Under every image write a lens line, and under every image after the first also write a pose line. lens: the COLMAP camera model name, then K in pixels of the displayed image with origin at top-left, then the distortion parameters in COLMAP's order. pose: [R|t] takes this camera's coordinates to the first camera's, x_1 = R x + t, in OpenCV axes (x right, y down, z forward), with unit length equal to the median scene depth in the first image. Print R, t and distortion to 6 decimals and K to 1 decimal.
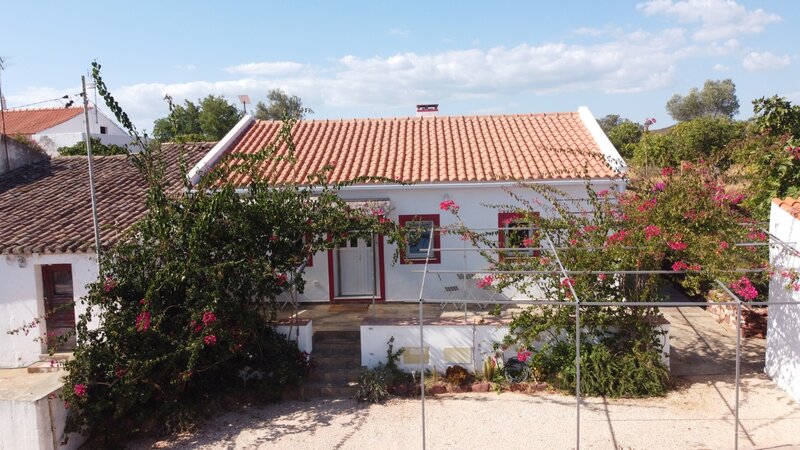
lens RADIAL K [[603.7, 0, 400.0], [0, 603.7, 225.0], [0, 0, 1]] dist [0.004763, -0.002931]
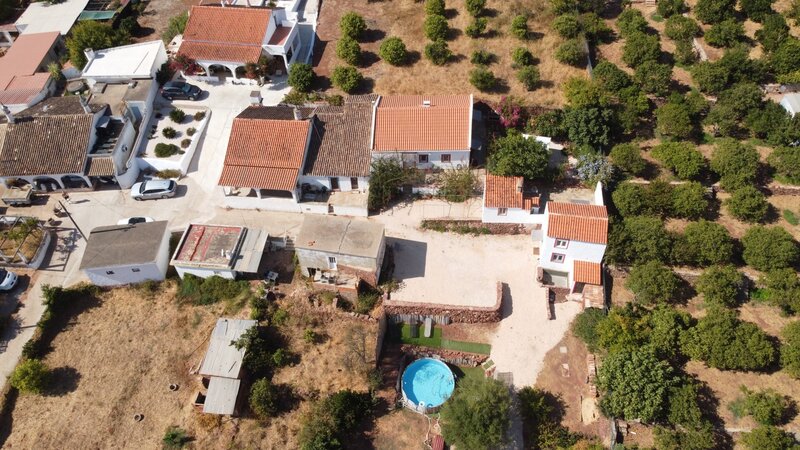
lens RADIAL K [[603.7, 0, 400.0], [0, 603.7, 225.0], [0, 0, 1]] dist [0.004763, -0.002931]
pose [[0.999993, -0.000800, -0.003571, -0.157163], [0.003036, 0.726264, 0.687410, -3.340109], [0.002044, -0.687416, 0.726261, -3.194787]]
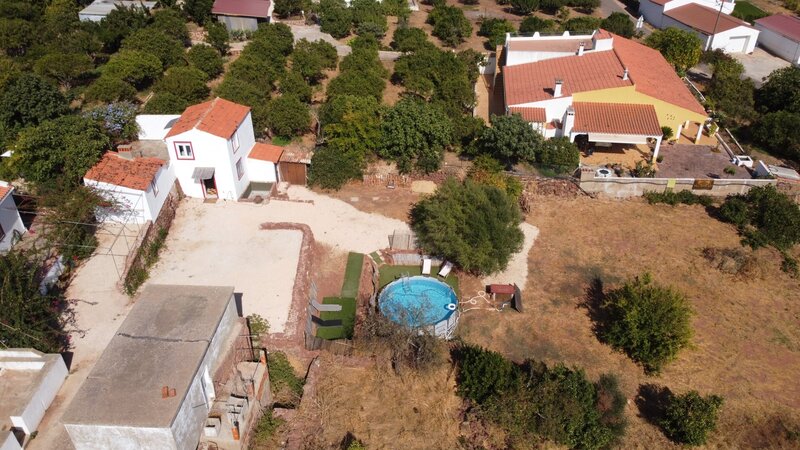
lens RADIAL K [[609.3, 0, 400.0], [0, 609.3, 225.0], [0, 0, 1]] dist [-0.000785, -0.000630]
pose [[-0.124001, -0.529083, 0.839461, -2.392844], [0.095315, 0.835727, 0.540809, -1.371786], [-0.987694, 0.147074, -0.053201, -0.484546]]
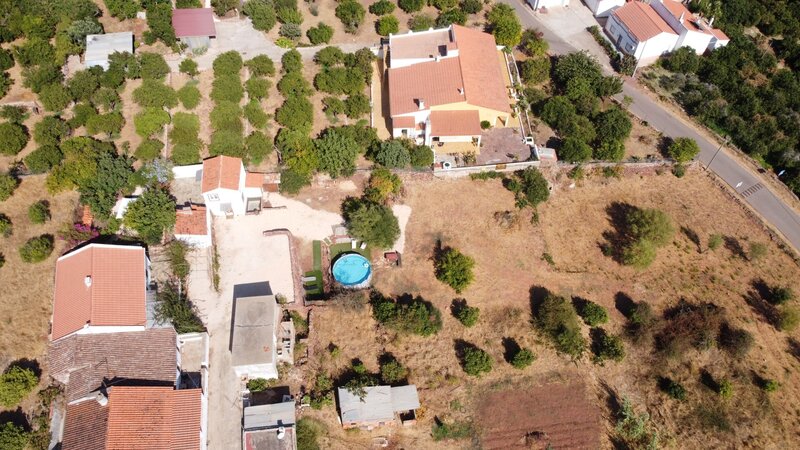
lens RADIAL K [[603.7, 0, 400.0], [0, 603.7, 225.0], [0, 0, 1]] dist [0.004763, -0.002931]
pose [[-0.279527, -0.759325, 0.587614, -3.564280], [0.080676, 0.591270, 0.802428, -4.783389], [-0.956742, 0.271706, -0.104017, -0.637182]]
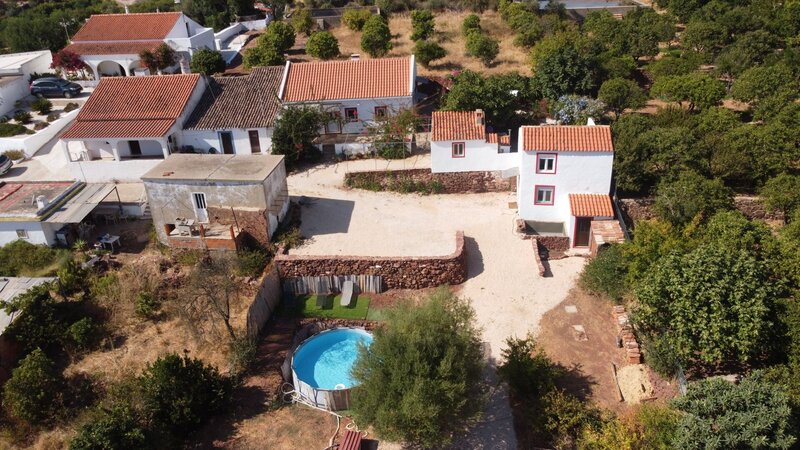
lens RADIAL K [[603.7, 0, 400.0], [0, 603.7, 225.0], [0, 0, 1]] dist [0.004763, -0.002931]
pose [[0.999248, -0.030868, 0.023447, 0.252941], [0.019881, 0.927371, 0.373615, -0.805858], [-0.033277, -0.372868, 0.927287, -2.869741]]
